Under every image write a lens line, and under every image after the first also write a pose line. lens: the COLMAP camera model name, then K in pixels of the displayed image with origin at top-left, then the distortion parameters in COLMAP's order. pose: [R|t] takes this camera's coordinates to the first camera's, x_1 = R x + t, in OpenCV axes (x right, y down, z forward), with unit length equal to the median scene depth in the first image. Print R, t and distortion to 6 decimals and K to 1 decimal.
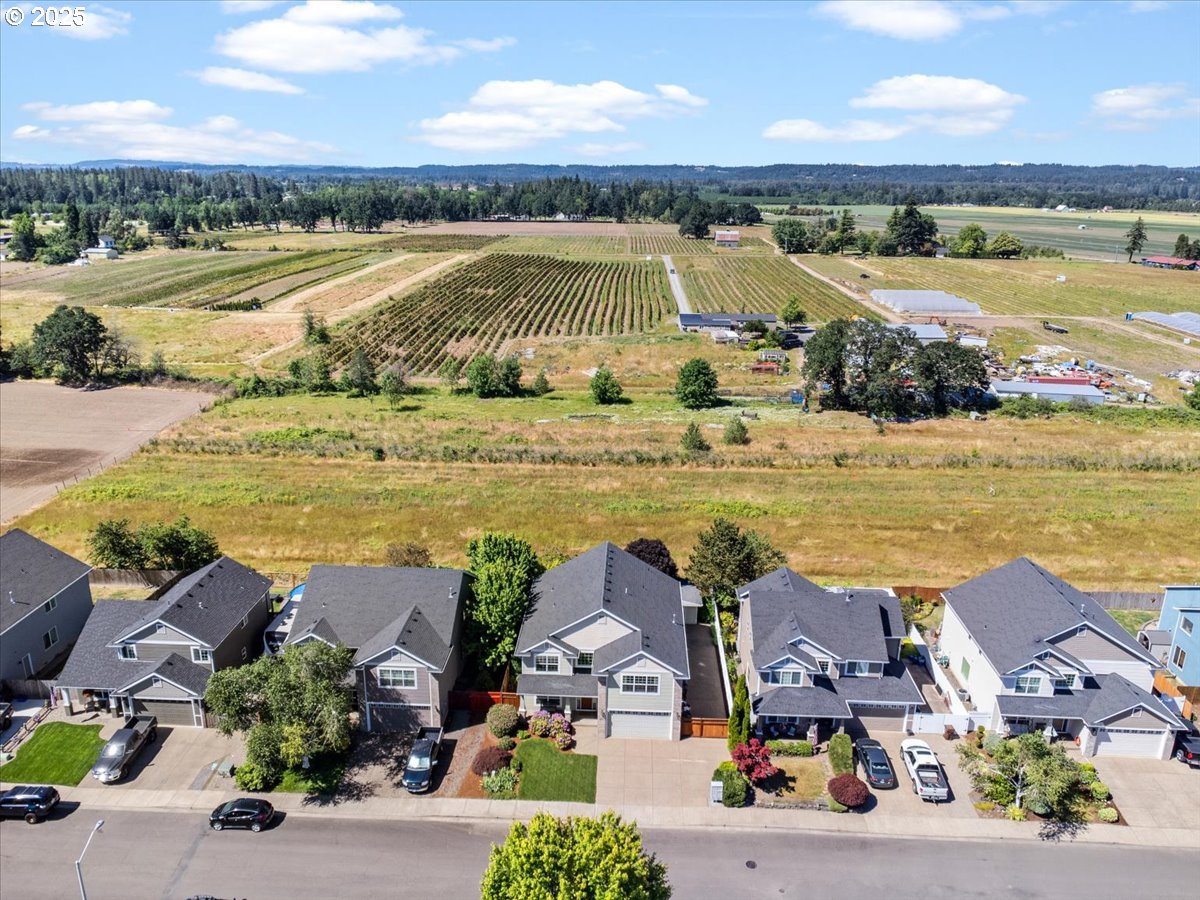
lens RADIAL K [[889.8, 0, 601.1], [0, 889.8, 451.7], [0, 0, 1]] dist [-0.013011, -0.003242]
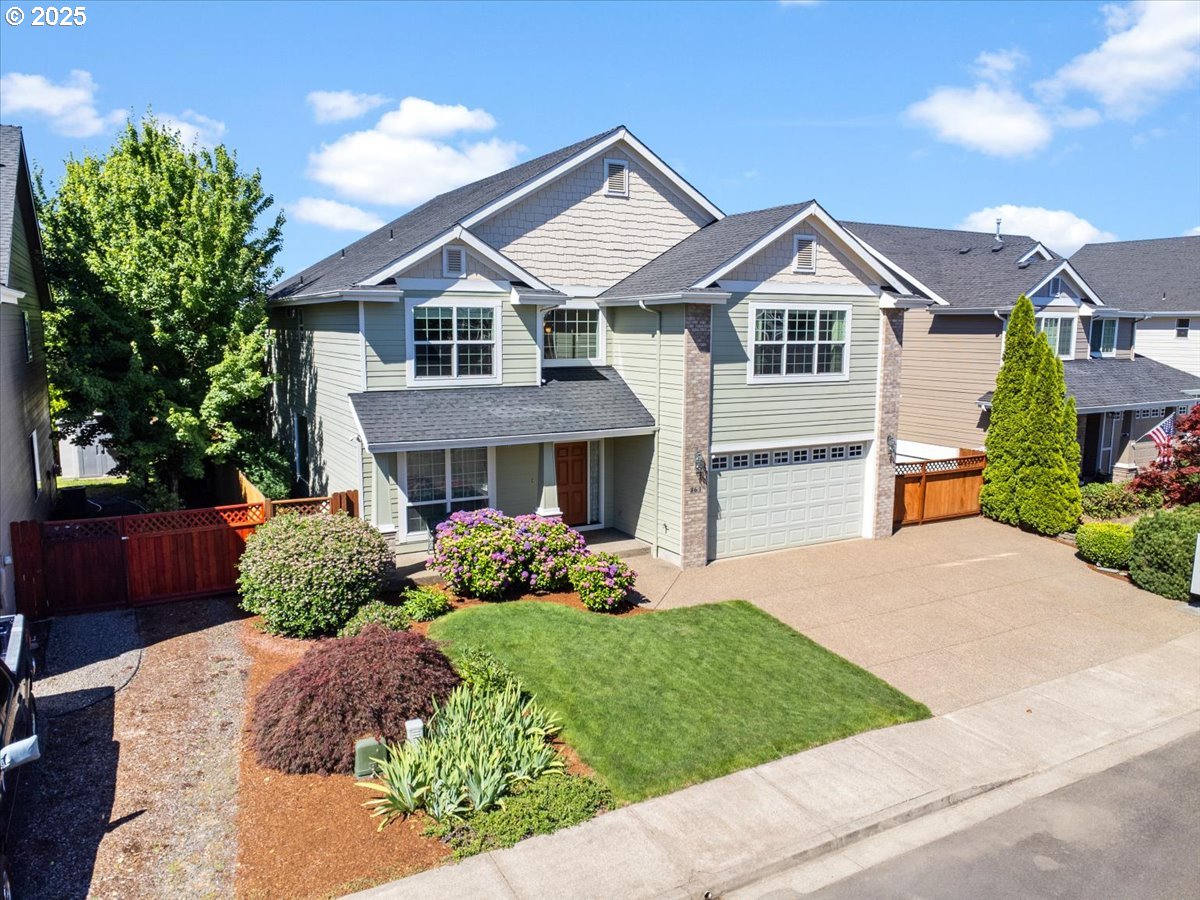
lens RADIAL K [[889.8, 0, 600.5], [0, 889.8, 451.9], [0, 0, 1]] dist [-0.013011, -0.003242]
pose [[0.854892, -0.086475, 0.511549, -0.168688], [0.168482, 0.978844, -0.116095, 0.320142], [-0.490687, 0.185436, 0.851375, 0.784381]]
